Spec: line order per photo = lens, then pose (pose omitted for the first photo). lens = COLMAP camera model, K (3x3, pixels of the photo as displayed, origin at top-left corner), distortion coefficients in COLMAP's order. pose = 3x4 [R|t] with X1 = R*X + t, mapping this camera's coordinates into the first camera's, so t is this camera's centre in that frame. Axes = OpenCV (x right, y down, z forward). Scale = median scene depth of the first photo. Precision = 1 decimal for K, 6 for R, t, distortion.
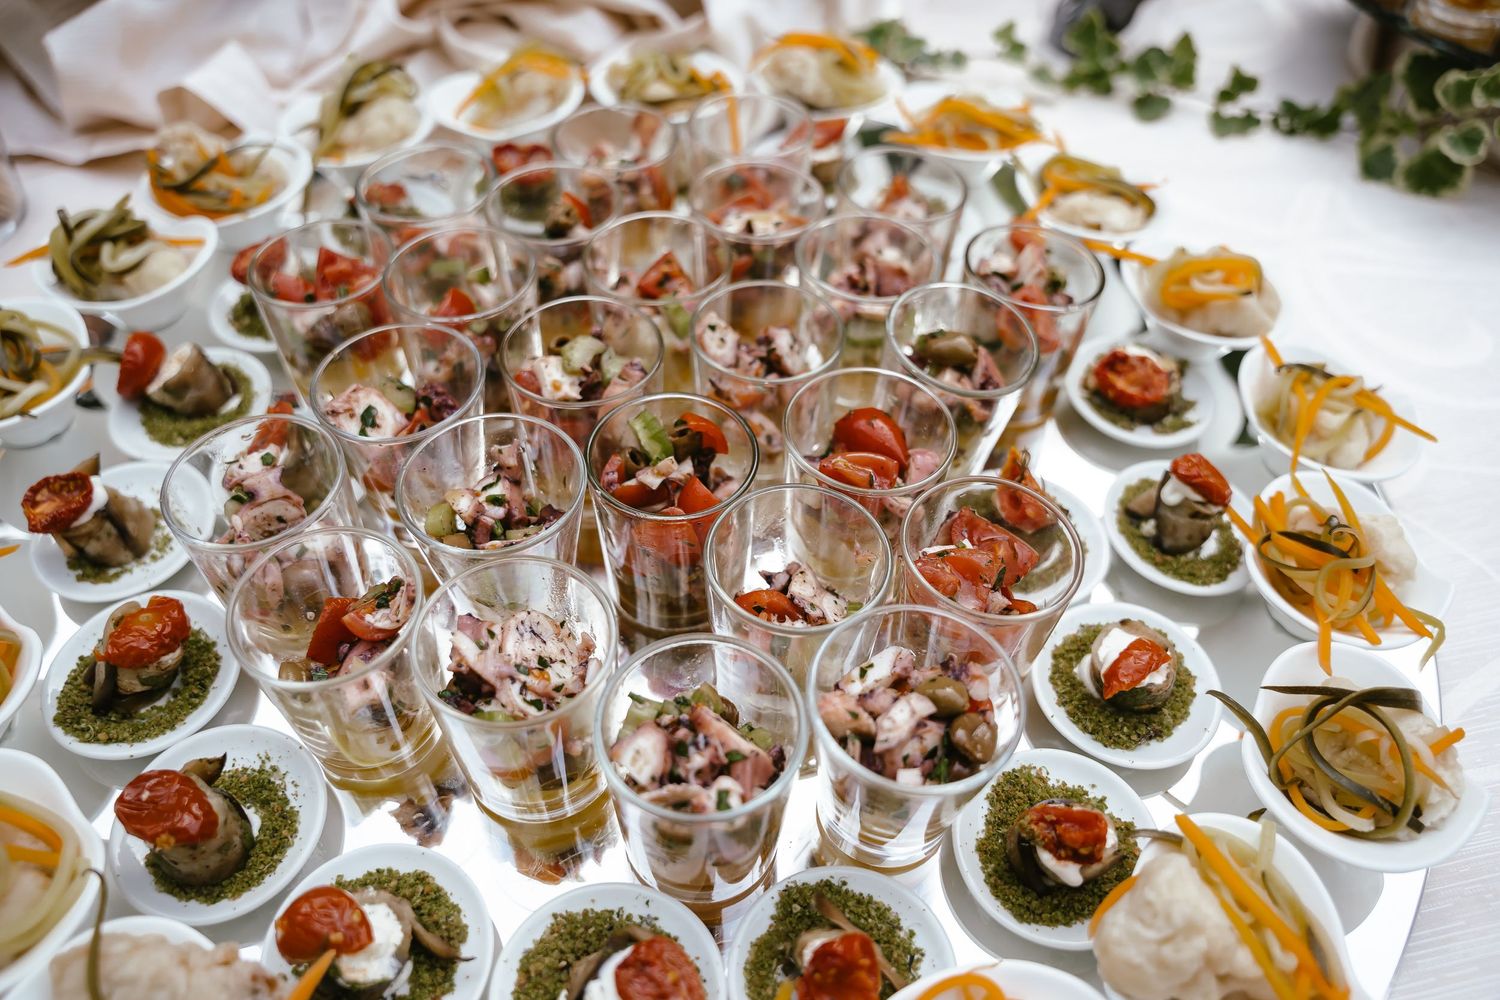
lens RADIAL K [[1089.0, 0, 750.0], [0, 1089.0, 500.0], [0, 0, 1]] dist [-0.140833, 0.111003]
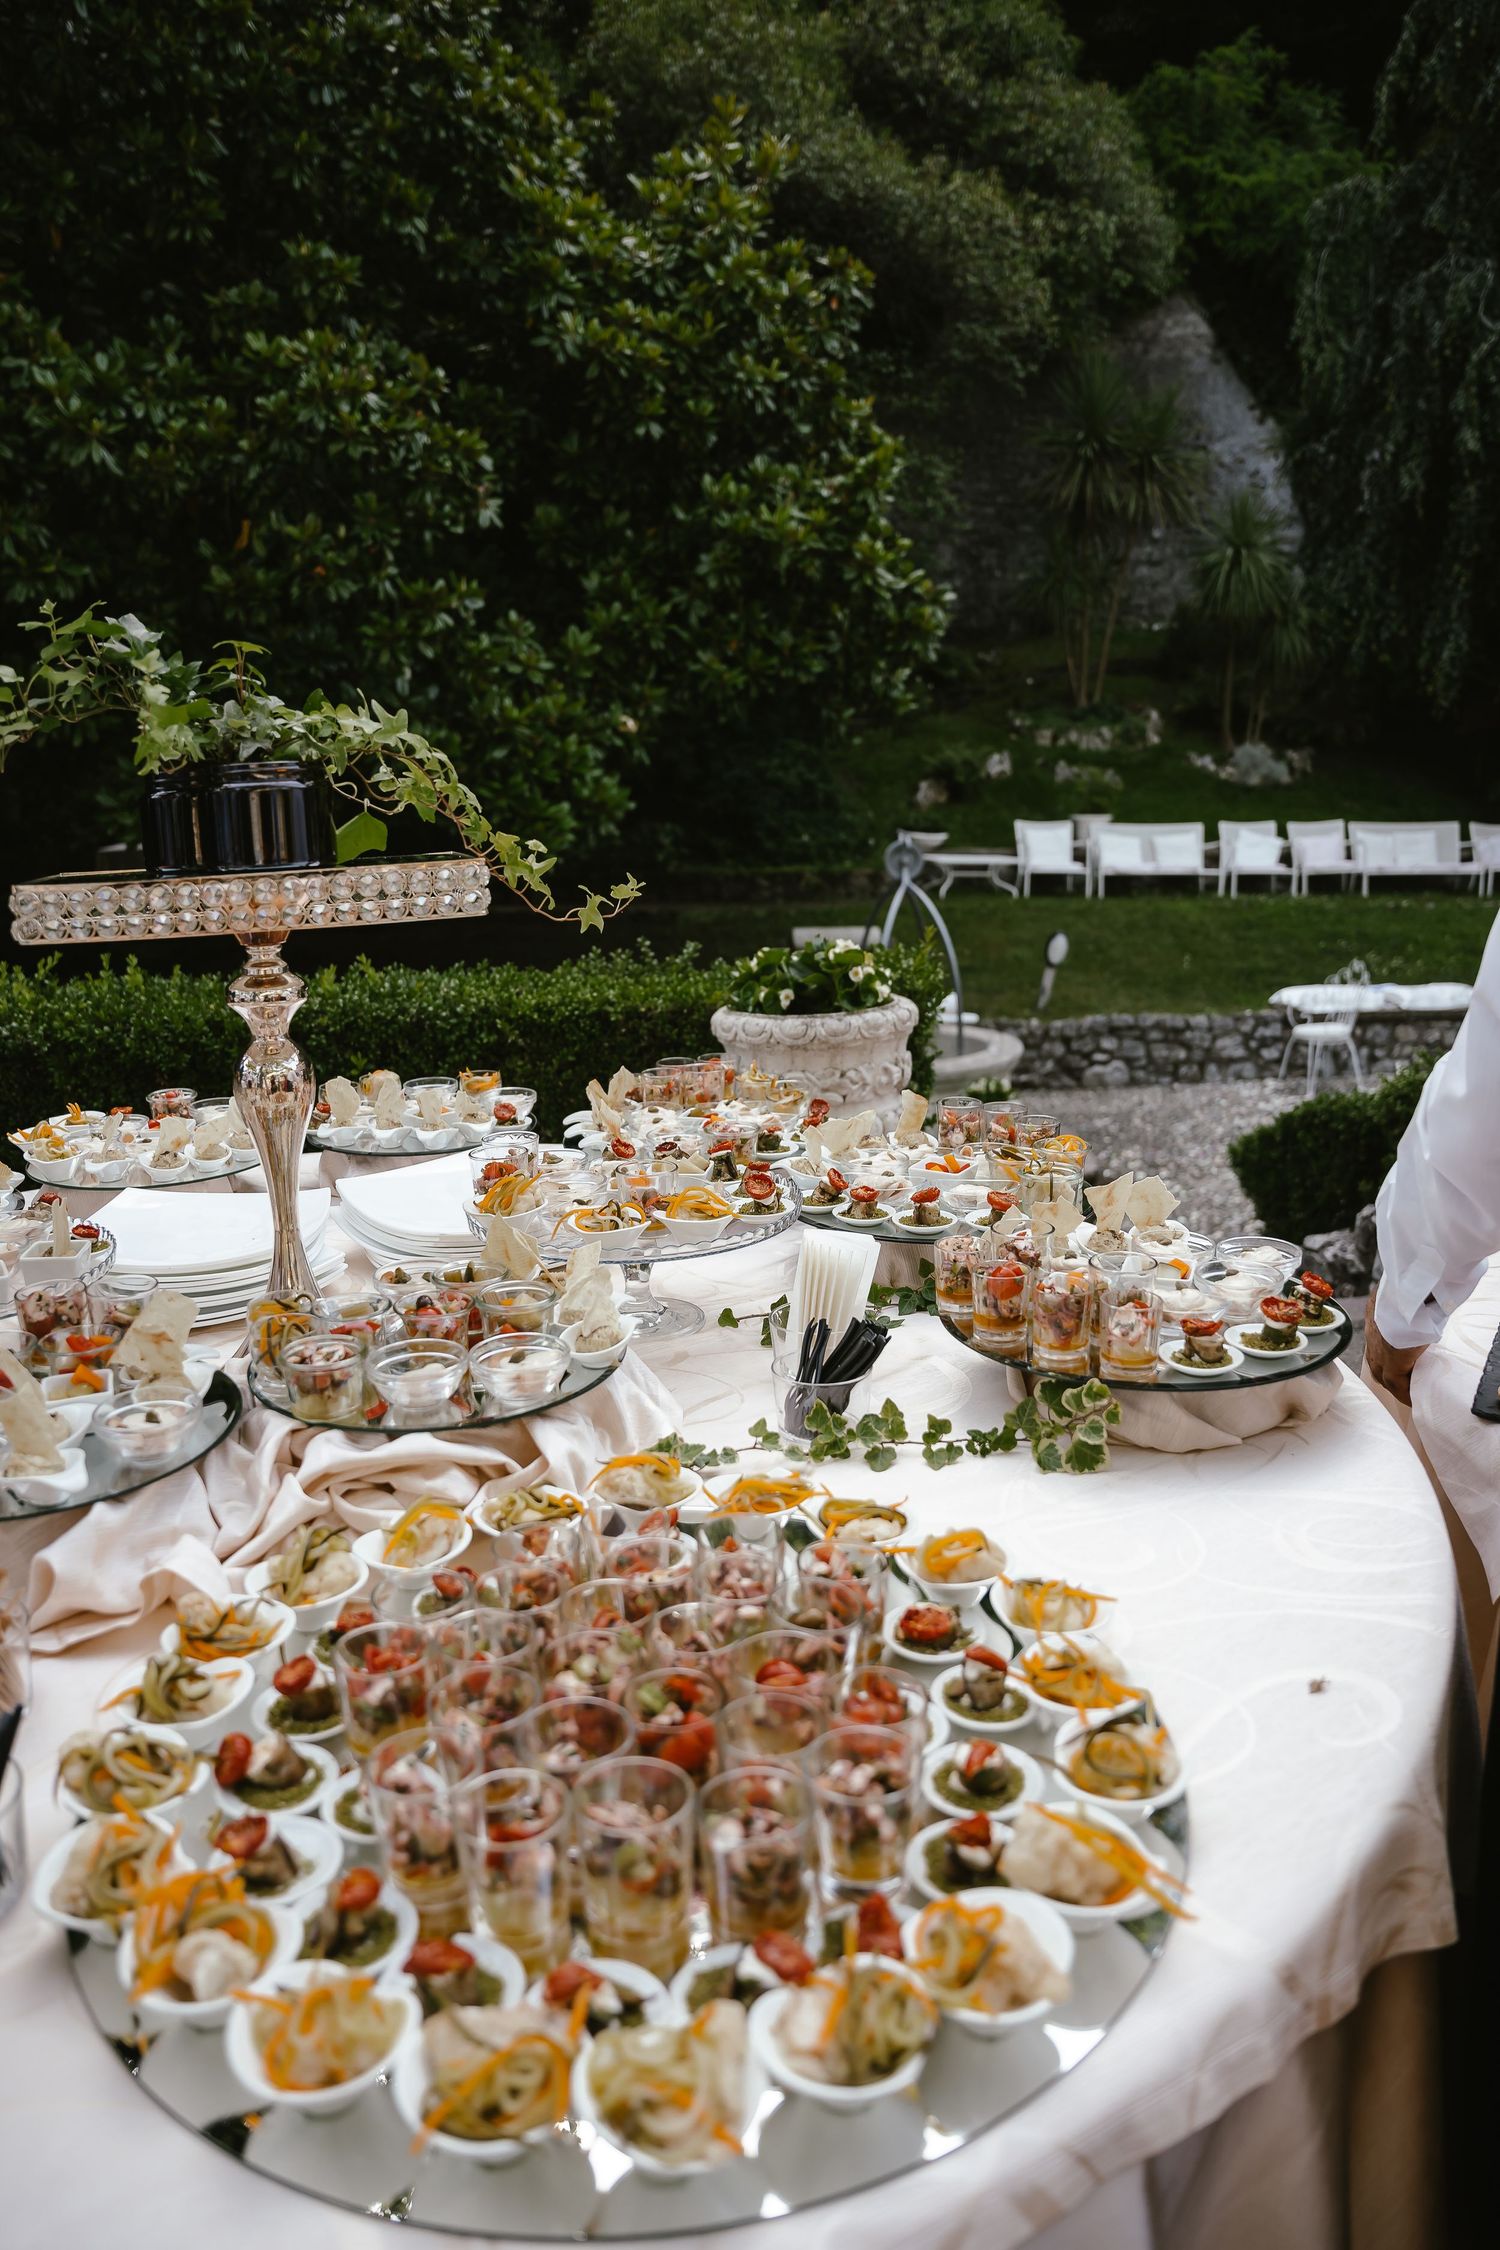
lens RADIAL K [[1603.3, 0, 750.0], [0, 1603.3, 1125.0], [0, 0, 1]] dist [-0.182822, 0.146563]
pose [[0.945528, -0.122921, 0.301440, -0.370686], [0.275765, 0.794526, -0.541001, 0.376707], [-0.173002, 0.594658, 0.785144, -0.897112]]
